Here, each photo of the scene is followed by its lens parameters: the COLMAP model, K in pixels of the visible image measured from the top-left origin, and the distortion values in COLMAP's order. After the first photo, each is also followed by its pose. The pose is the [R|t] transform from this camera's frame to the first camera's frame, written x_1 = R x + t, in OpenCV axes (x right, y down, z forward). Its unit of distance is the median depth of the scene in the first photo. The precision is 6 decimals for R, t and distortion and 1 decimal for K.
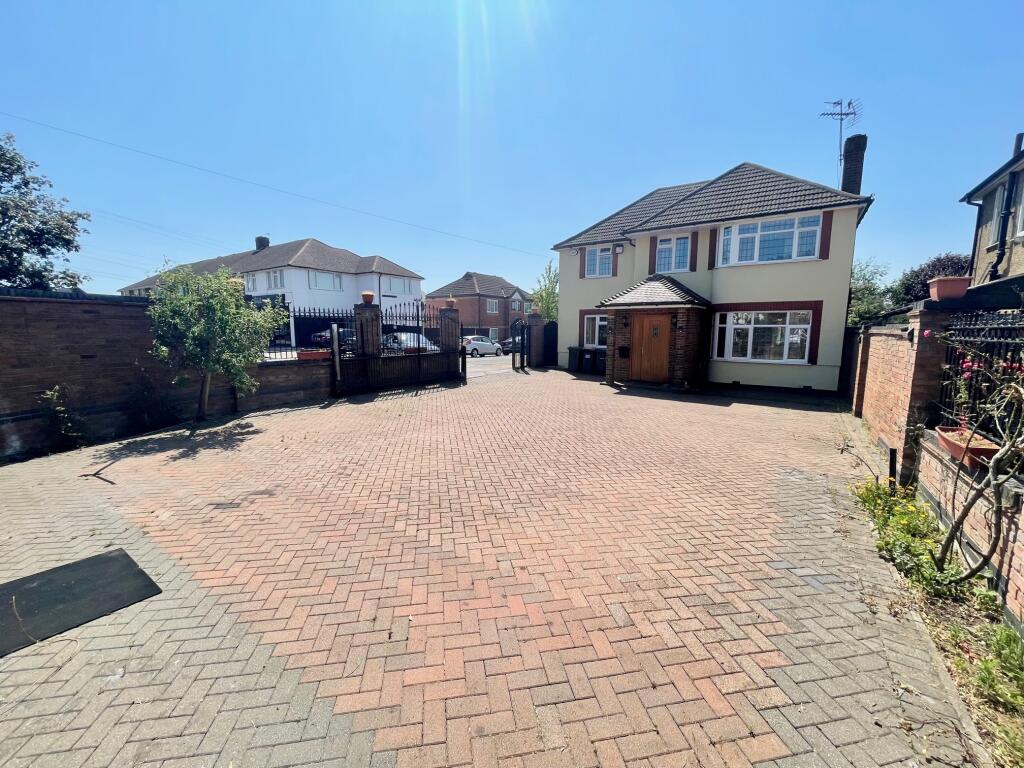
lens RADIAL K [[413.3, 0, 511.2], [0, 413.3, 381.8], [0, 0, 1]] dist [0.004426, -0.001532]
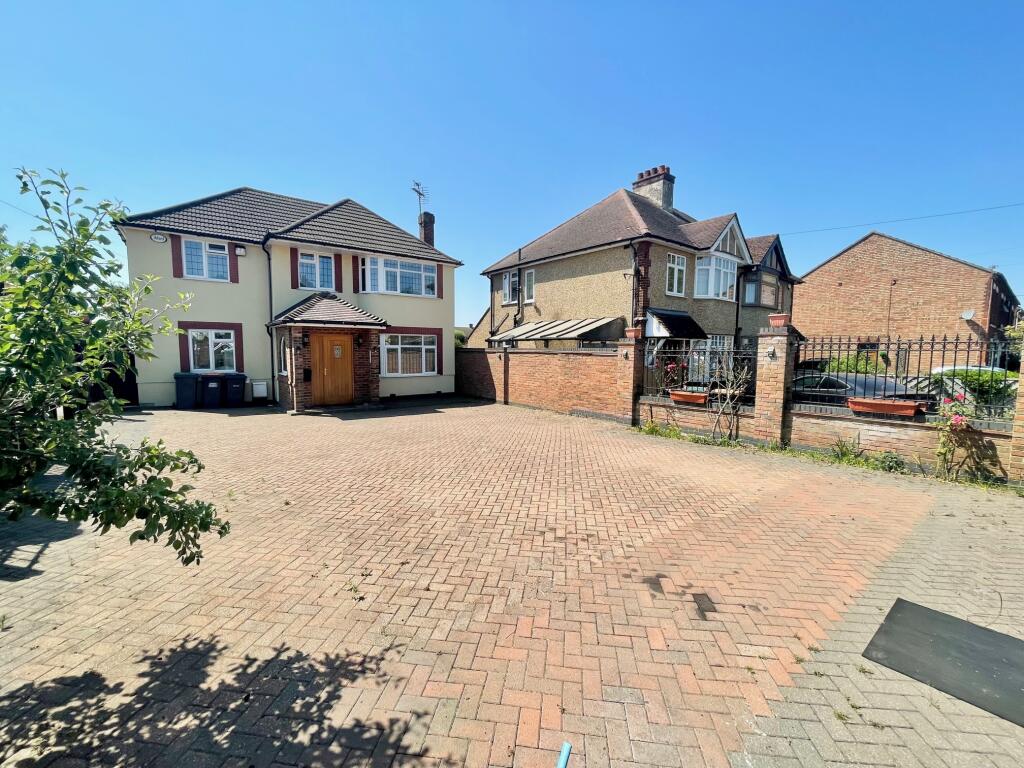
lens RADIAL K [[413.3, 0, 508.7], [0, 413.3, 386.9], [0, 0, 1]] dist [0.004426, -0.001532]
pose [[0.315018, -0.090583, 0.944753, -0.440442], [0.116517, 0.991596, 0.056223, -0.047852], [-0.941906, 0.092369, 0.322925, 0.320830]]
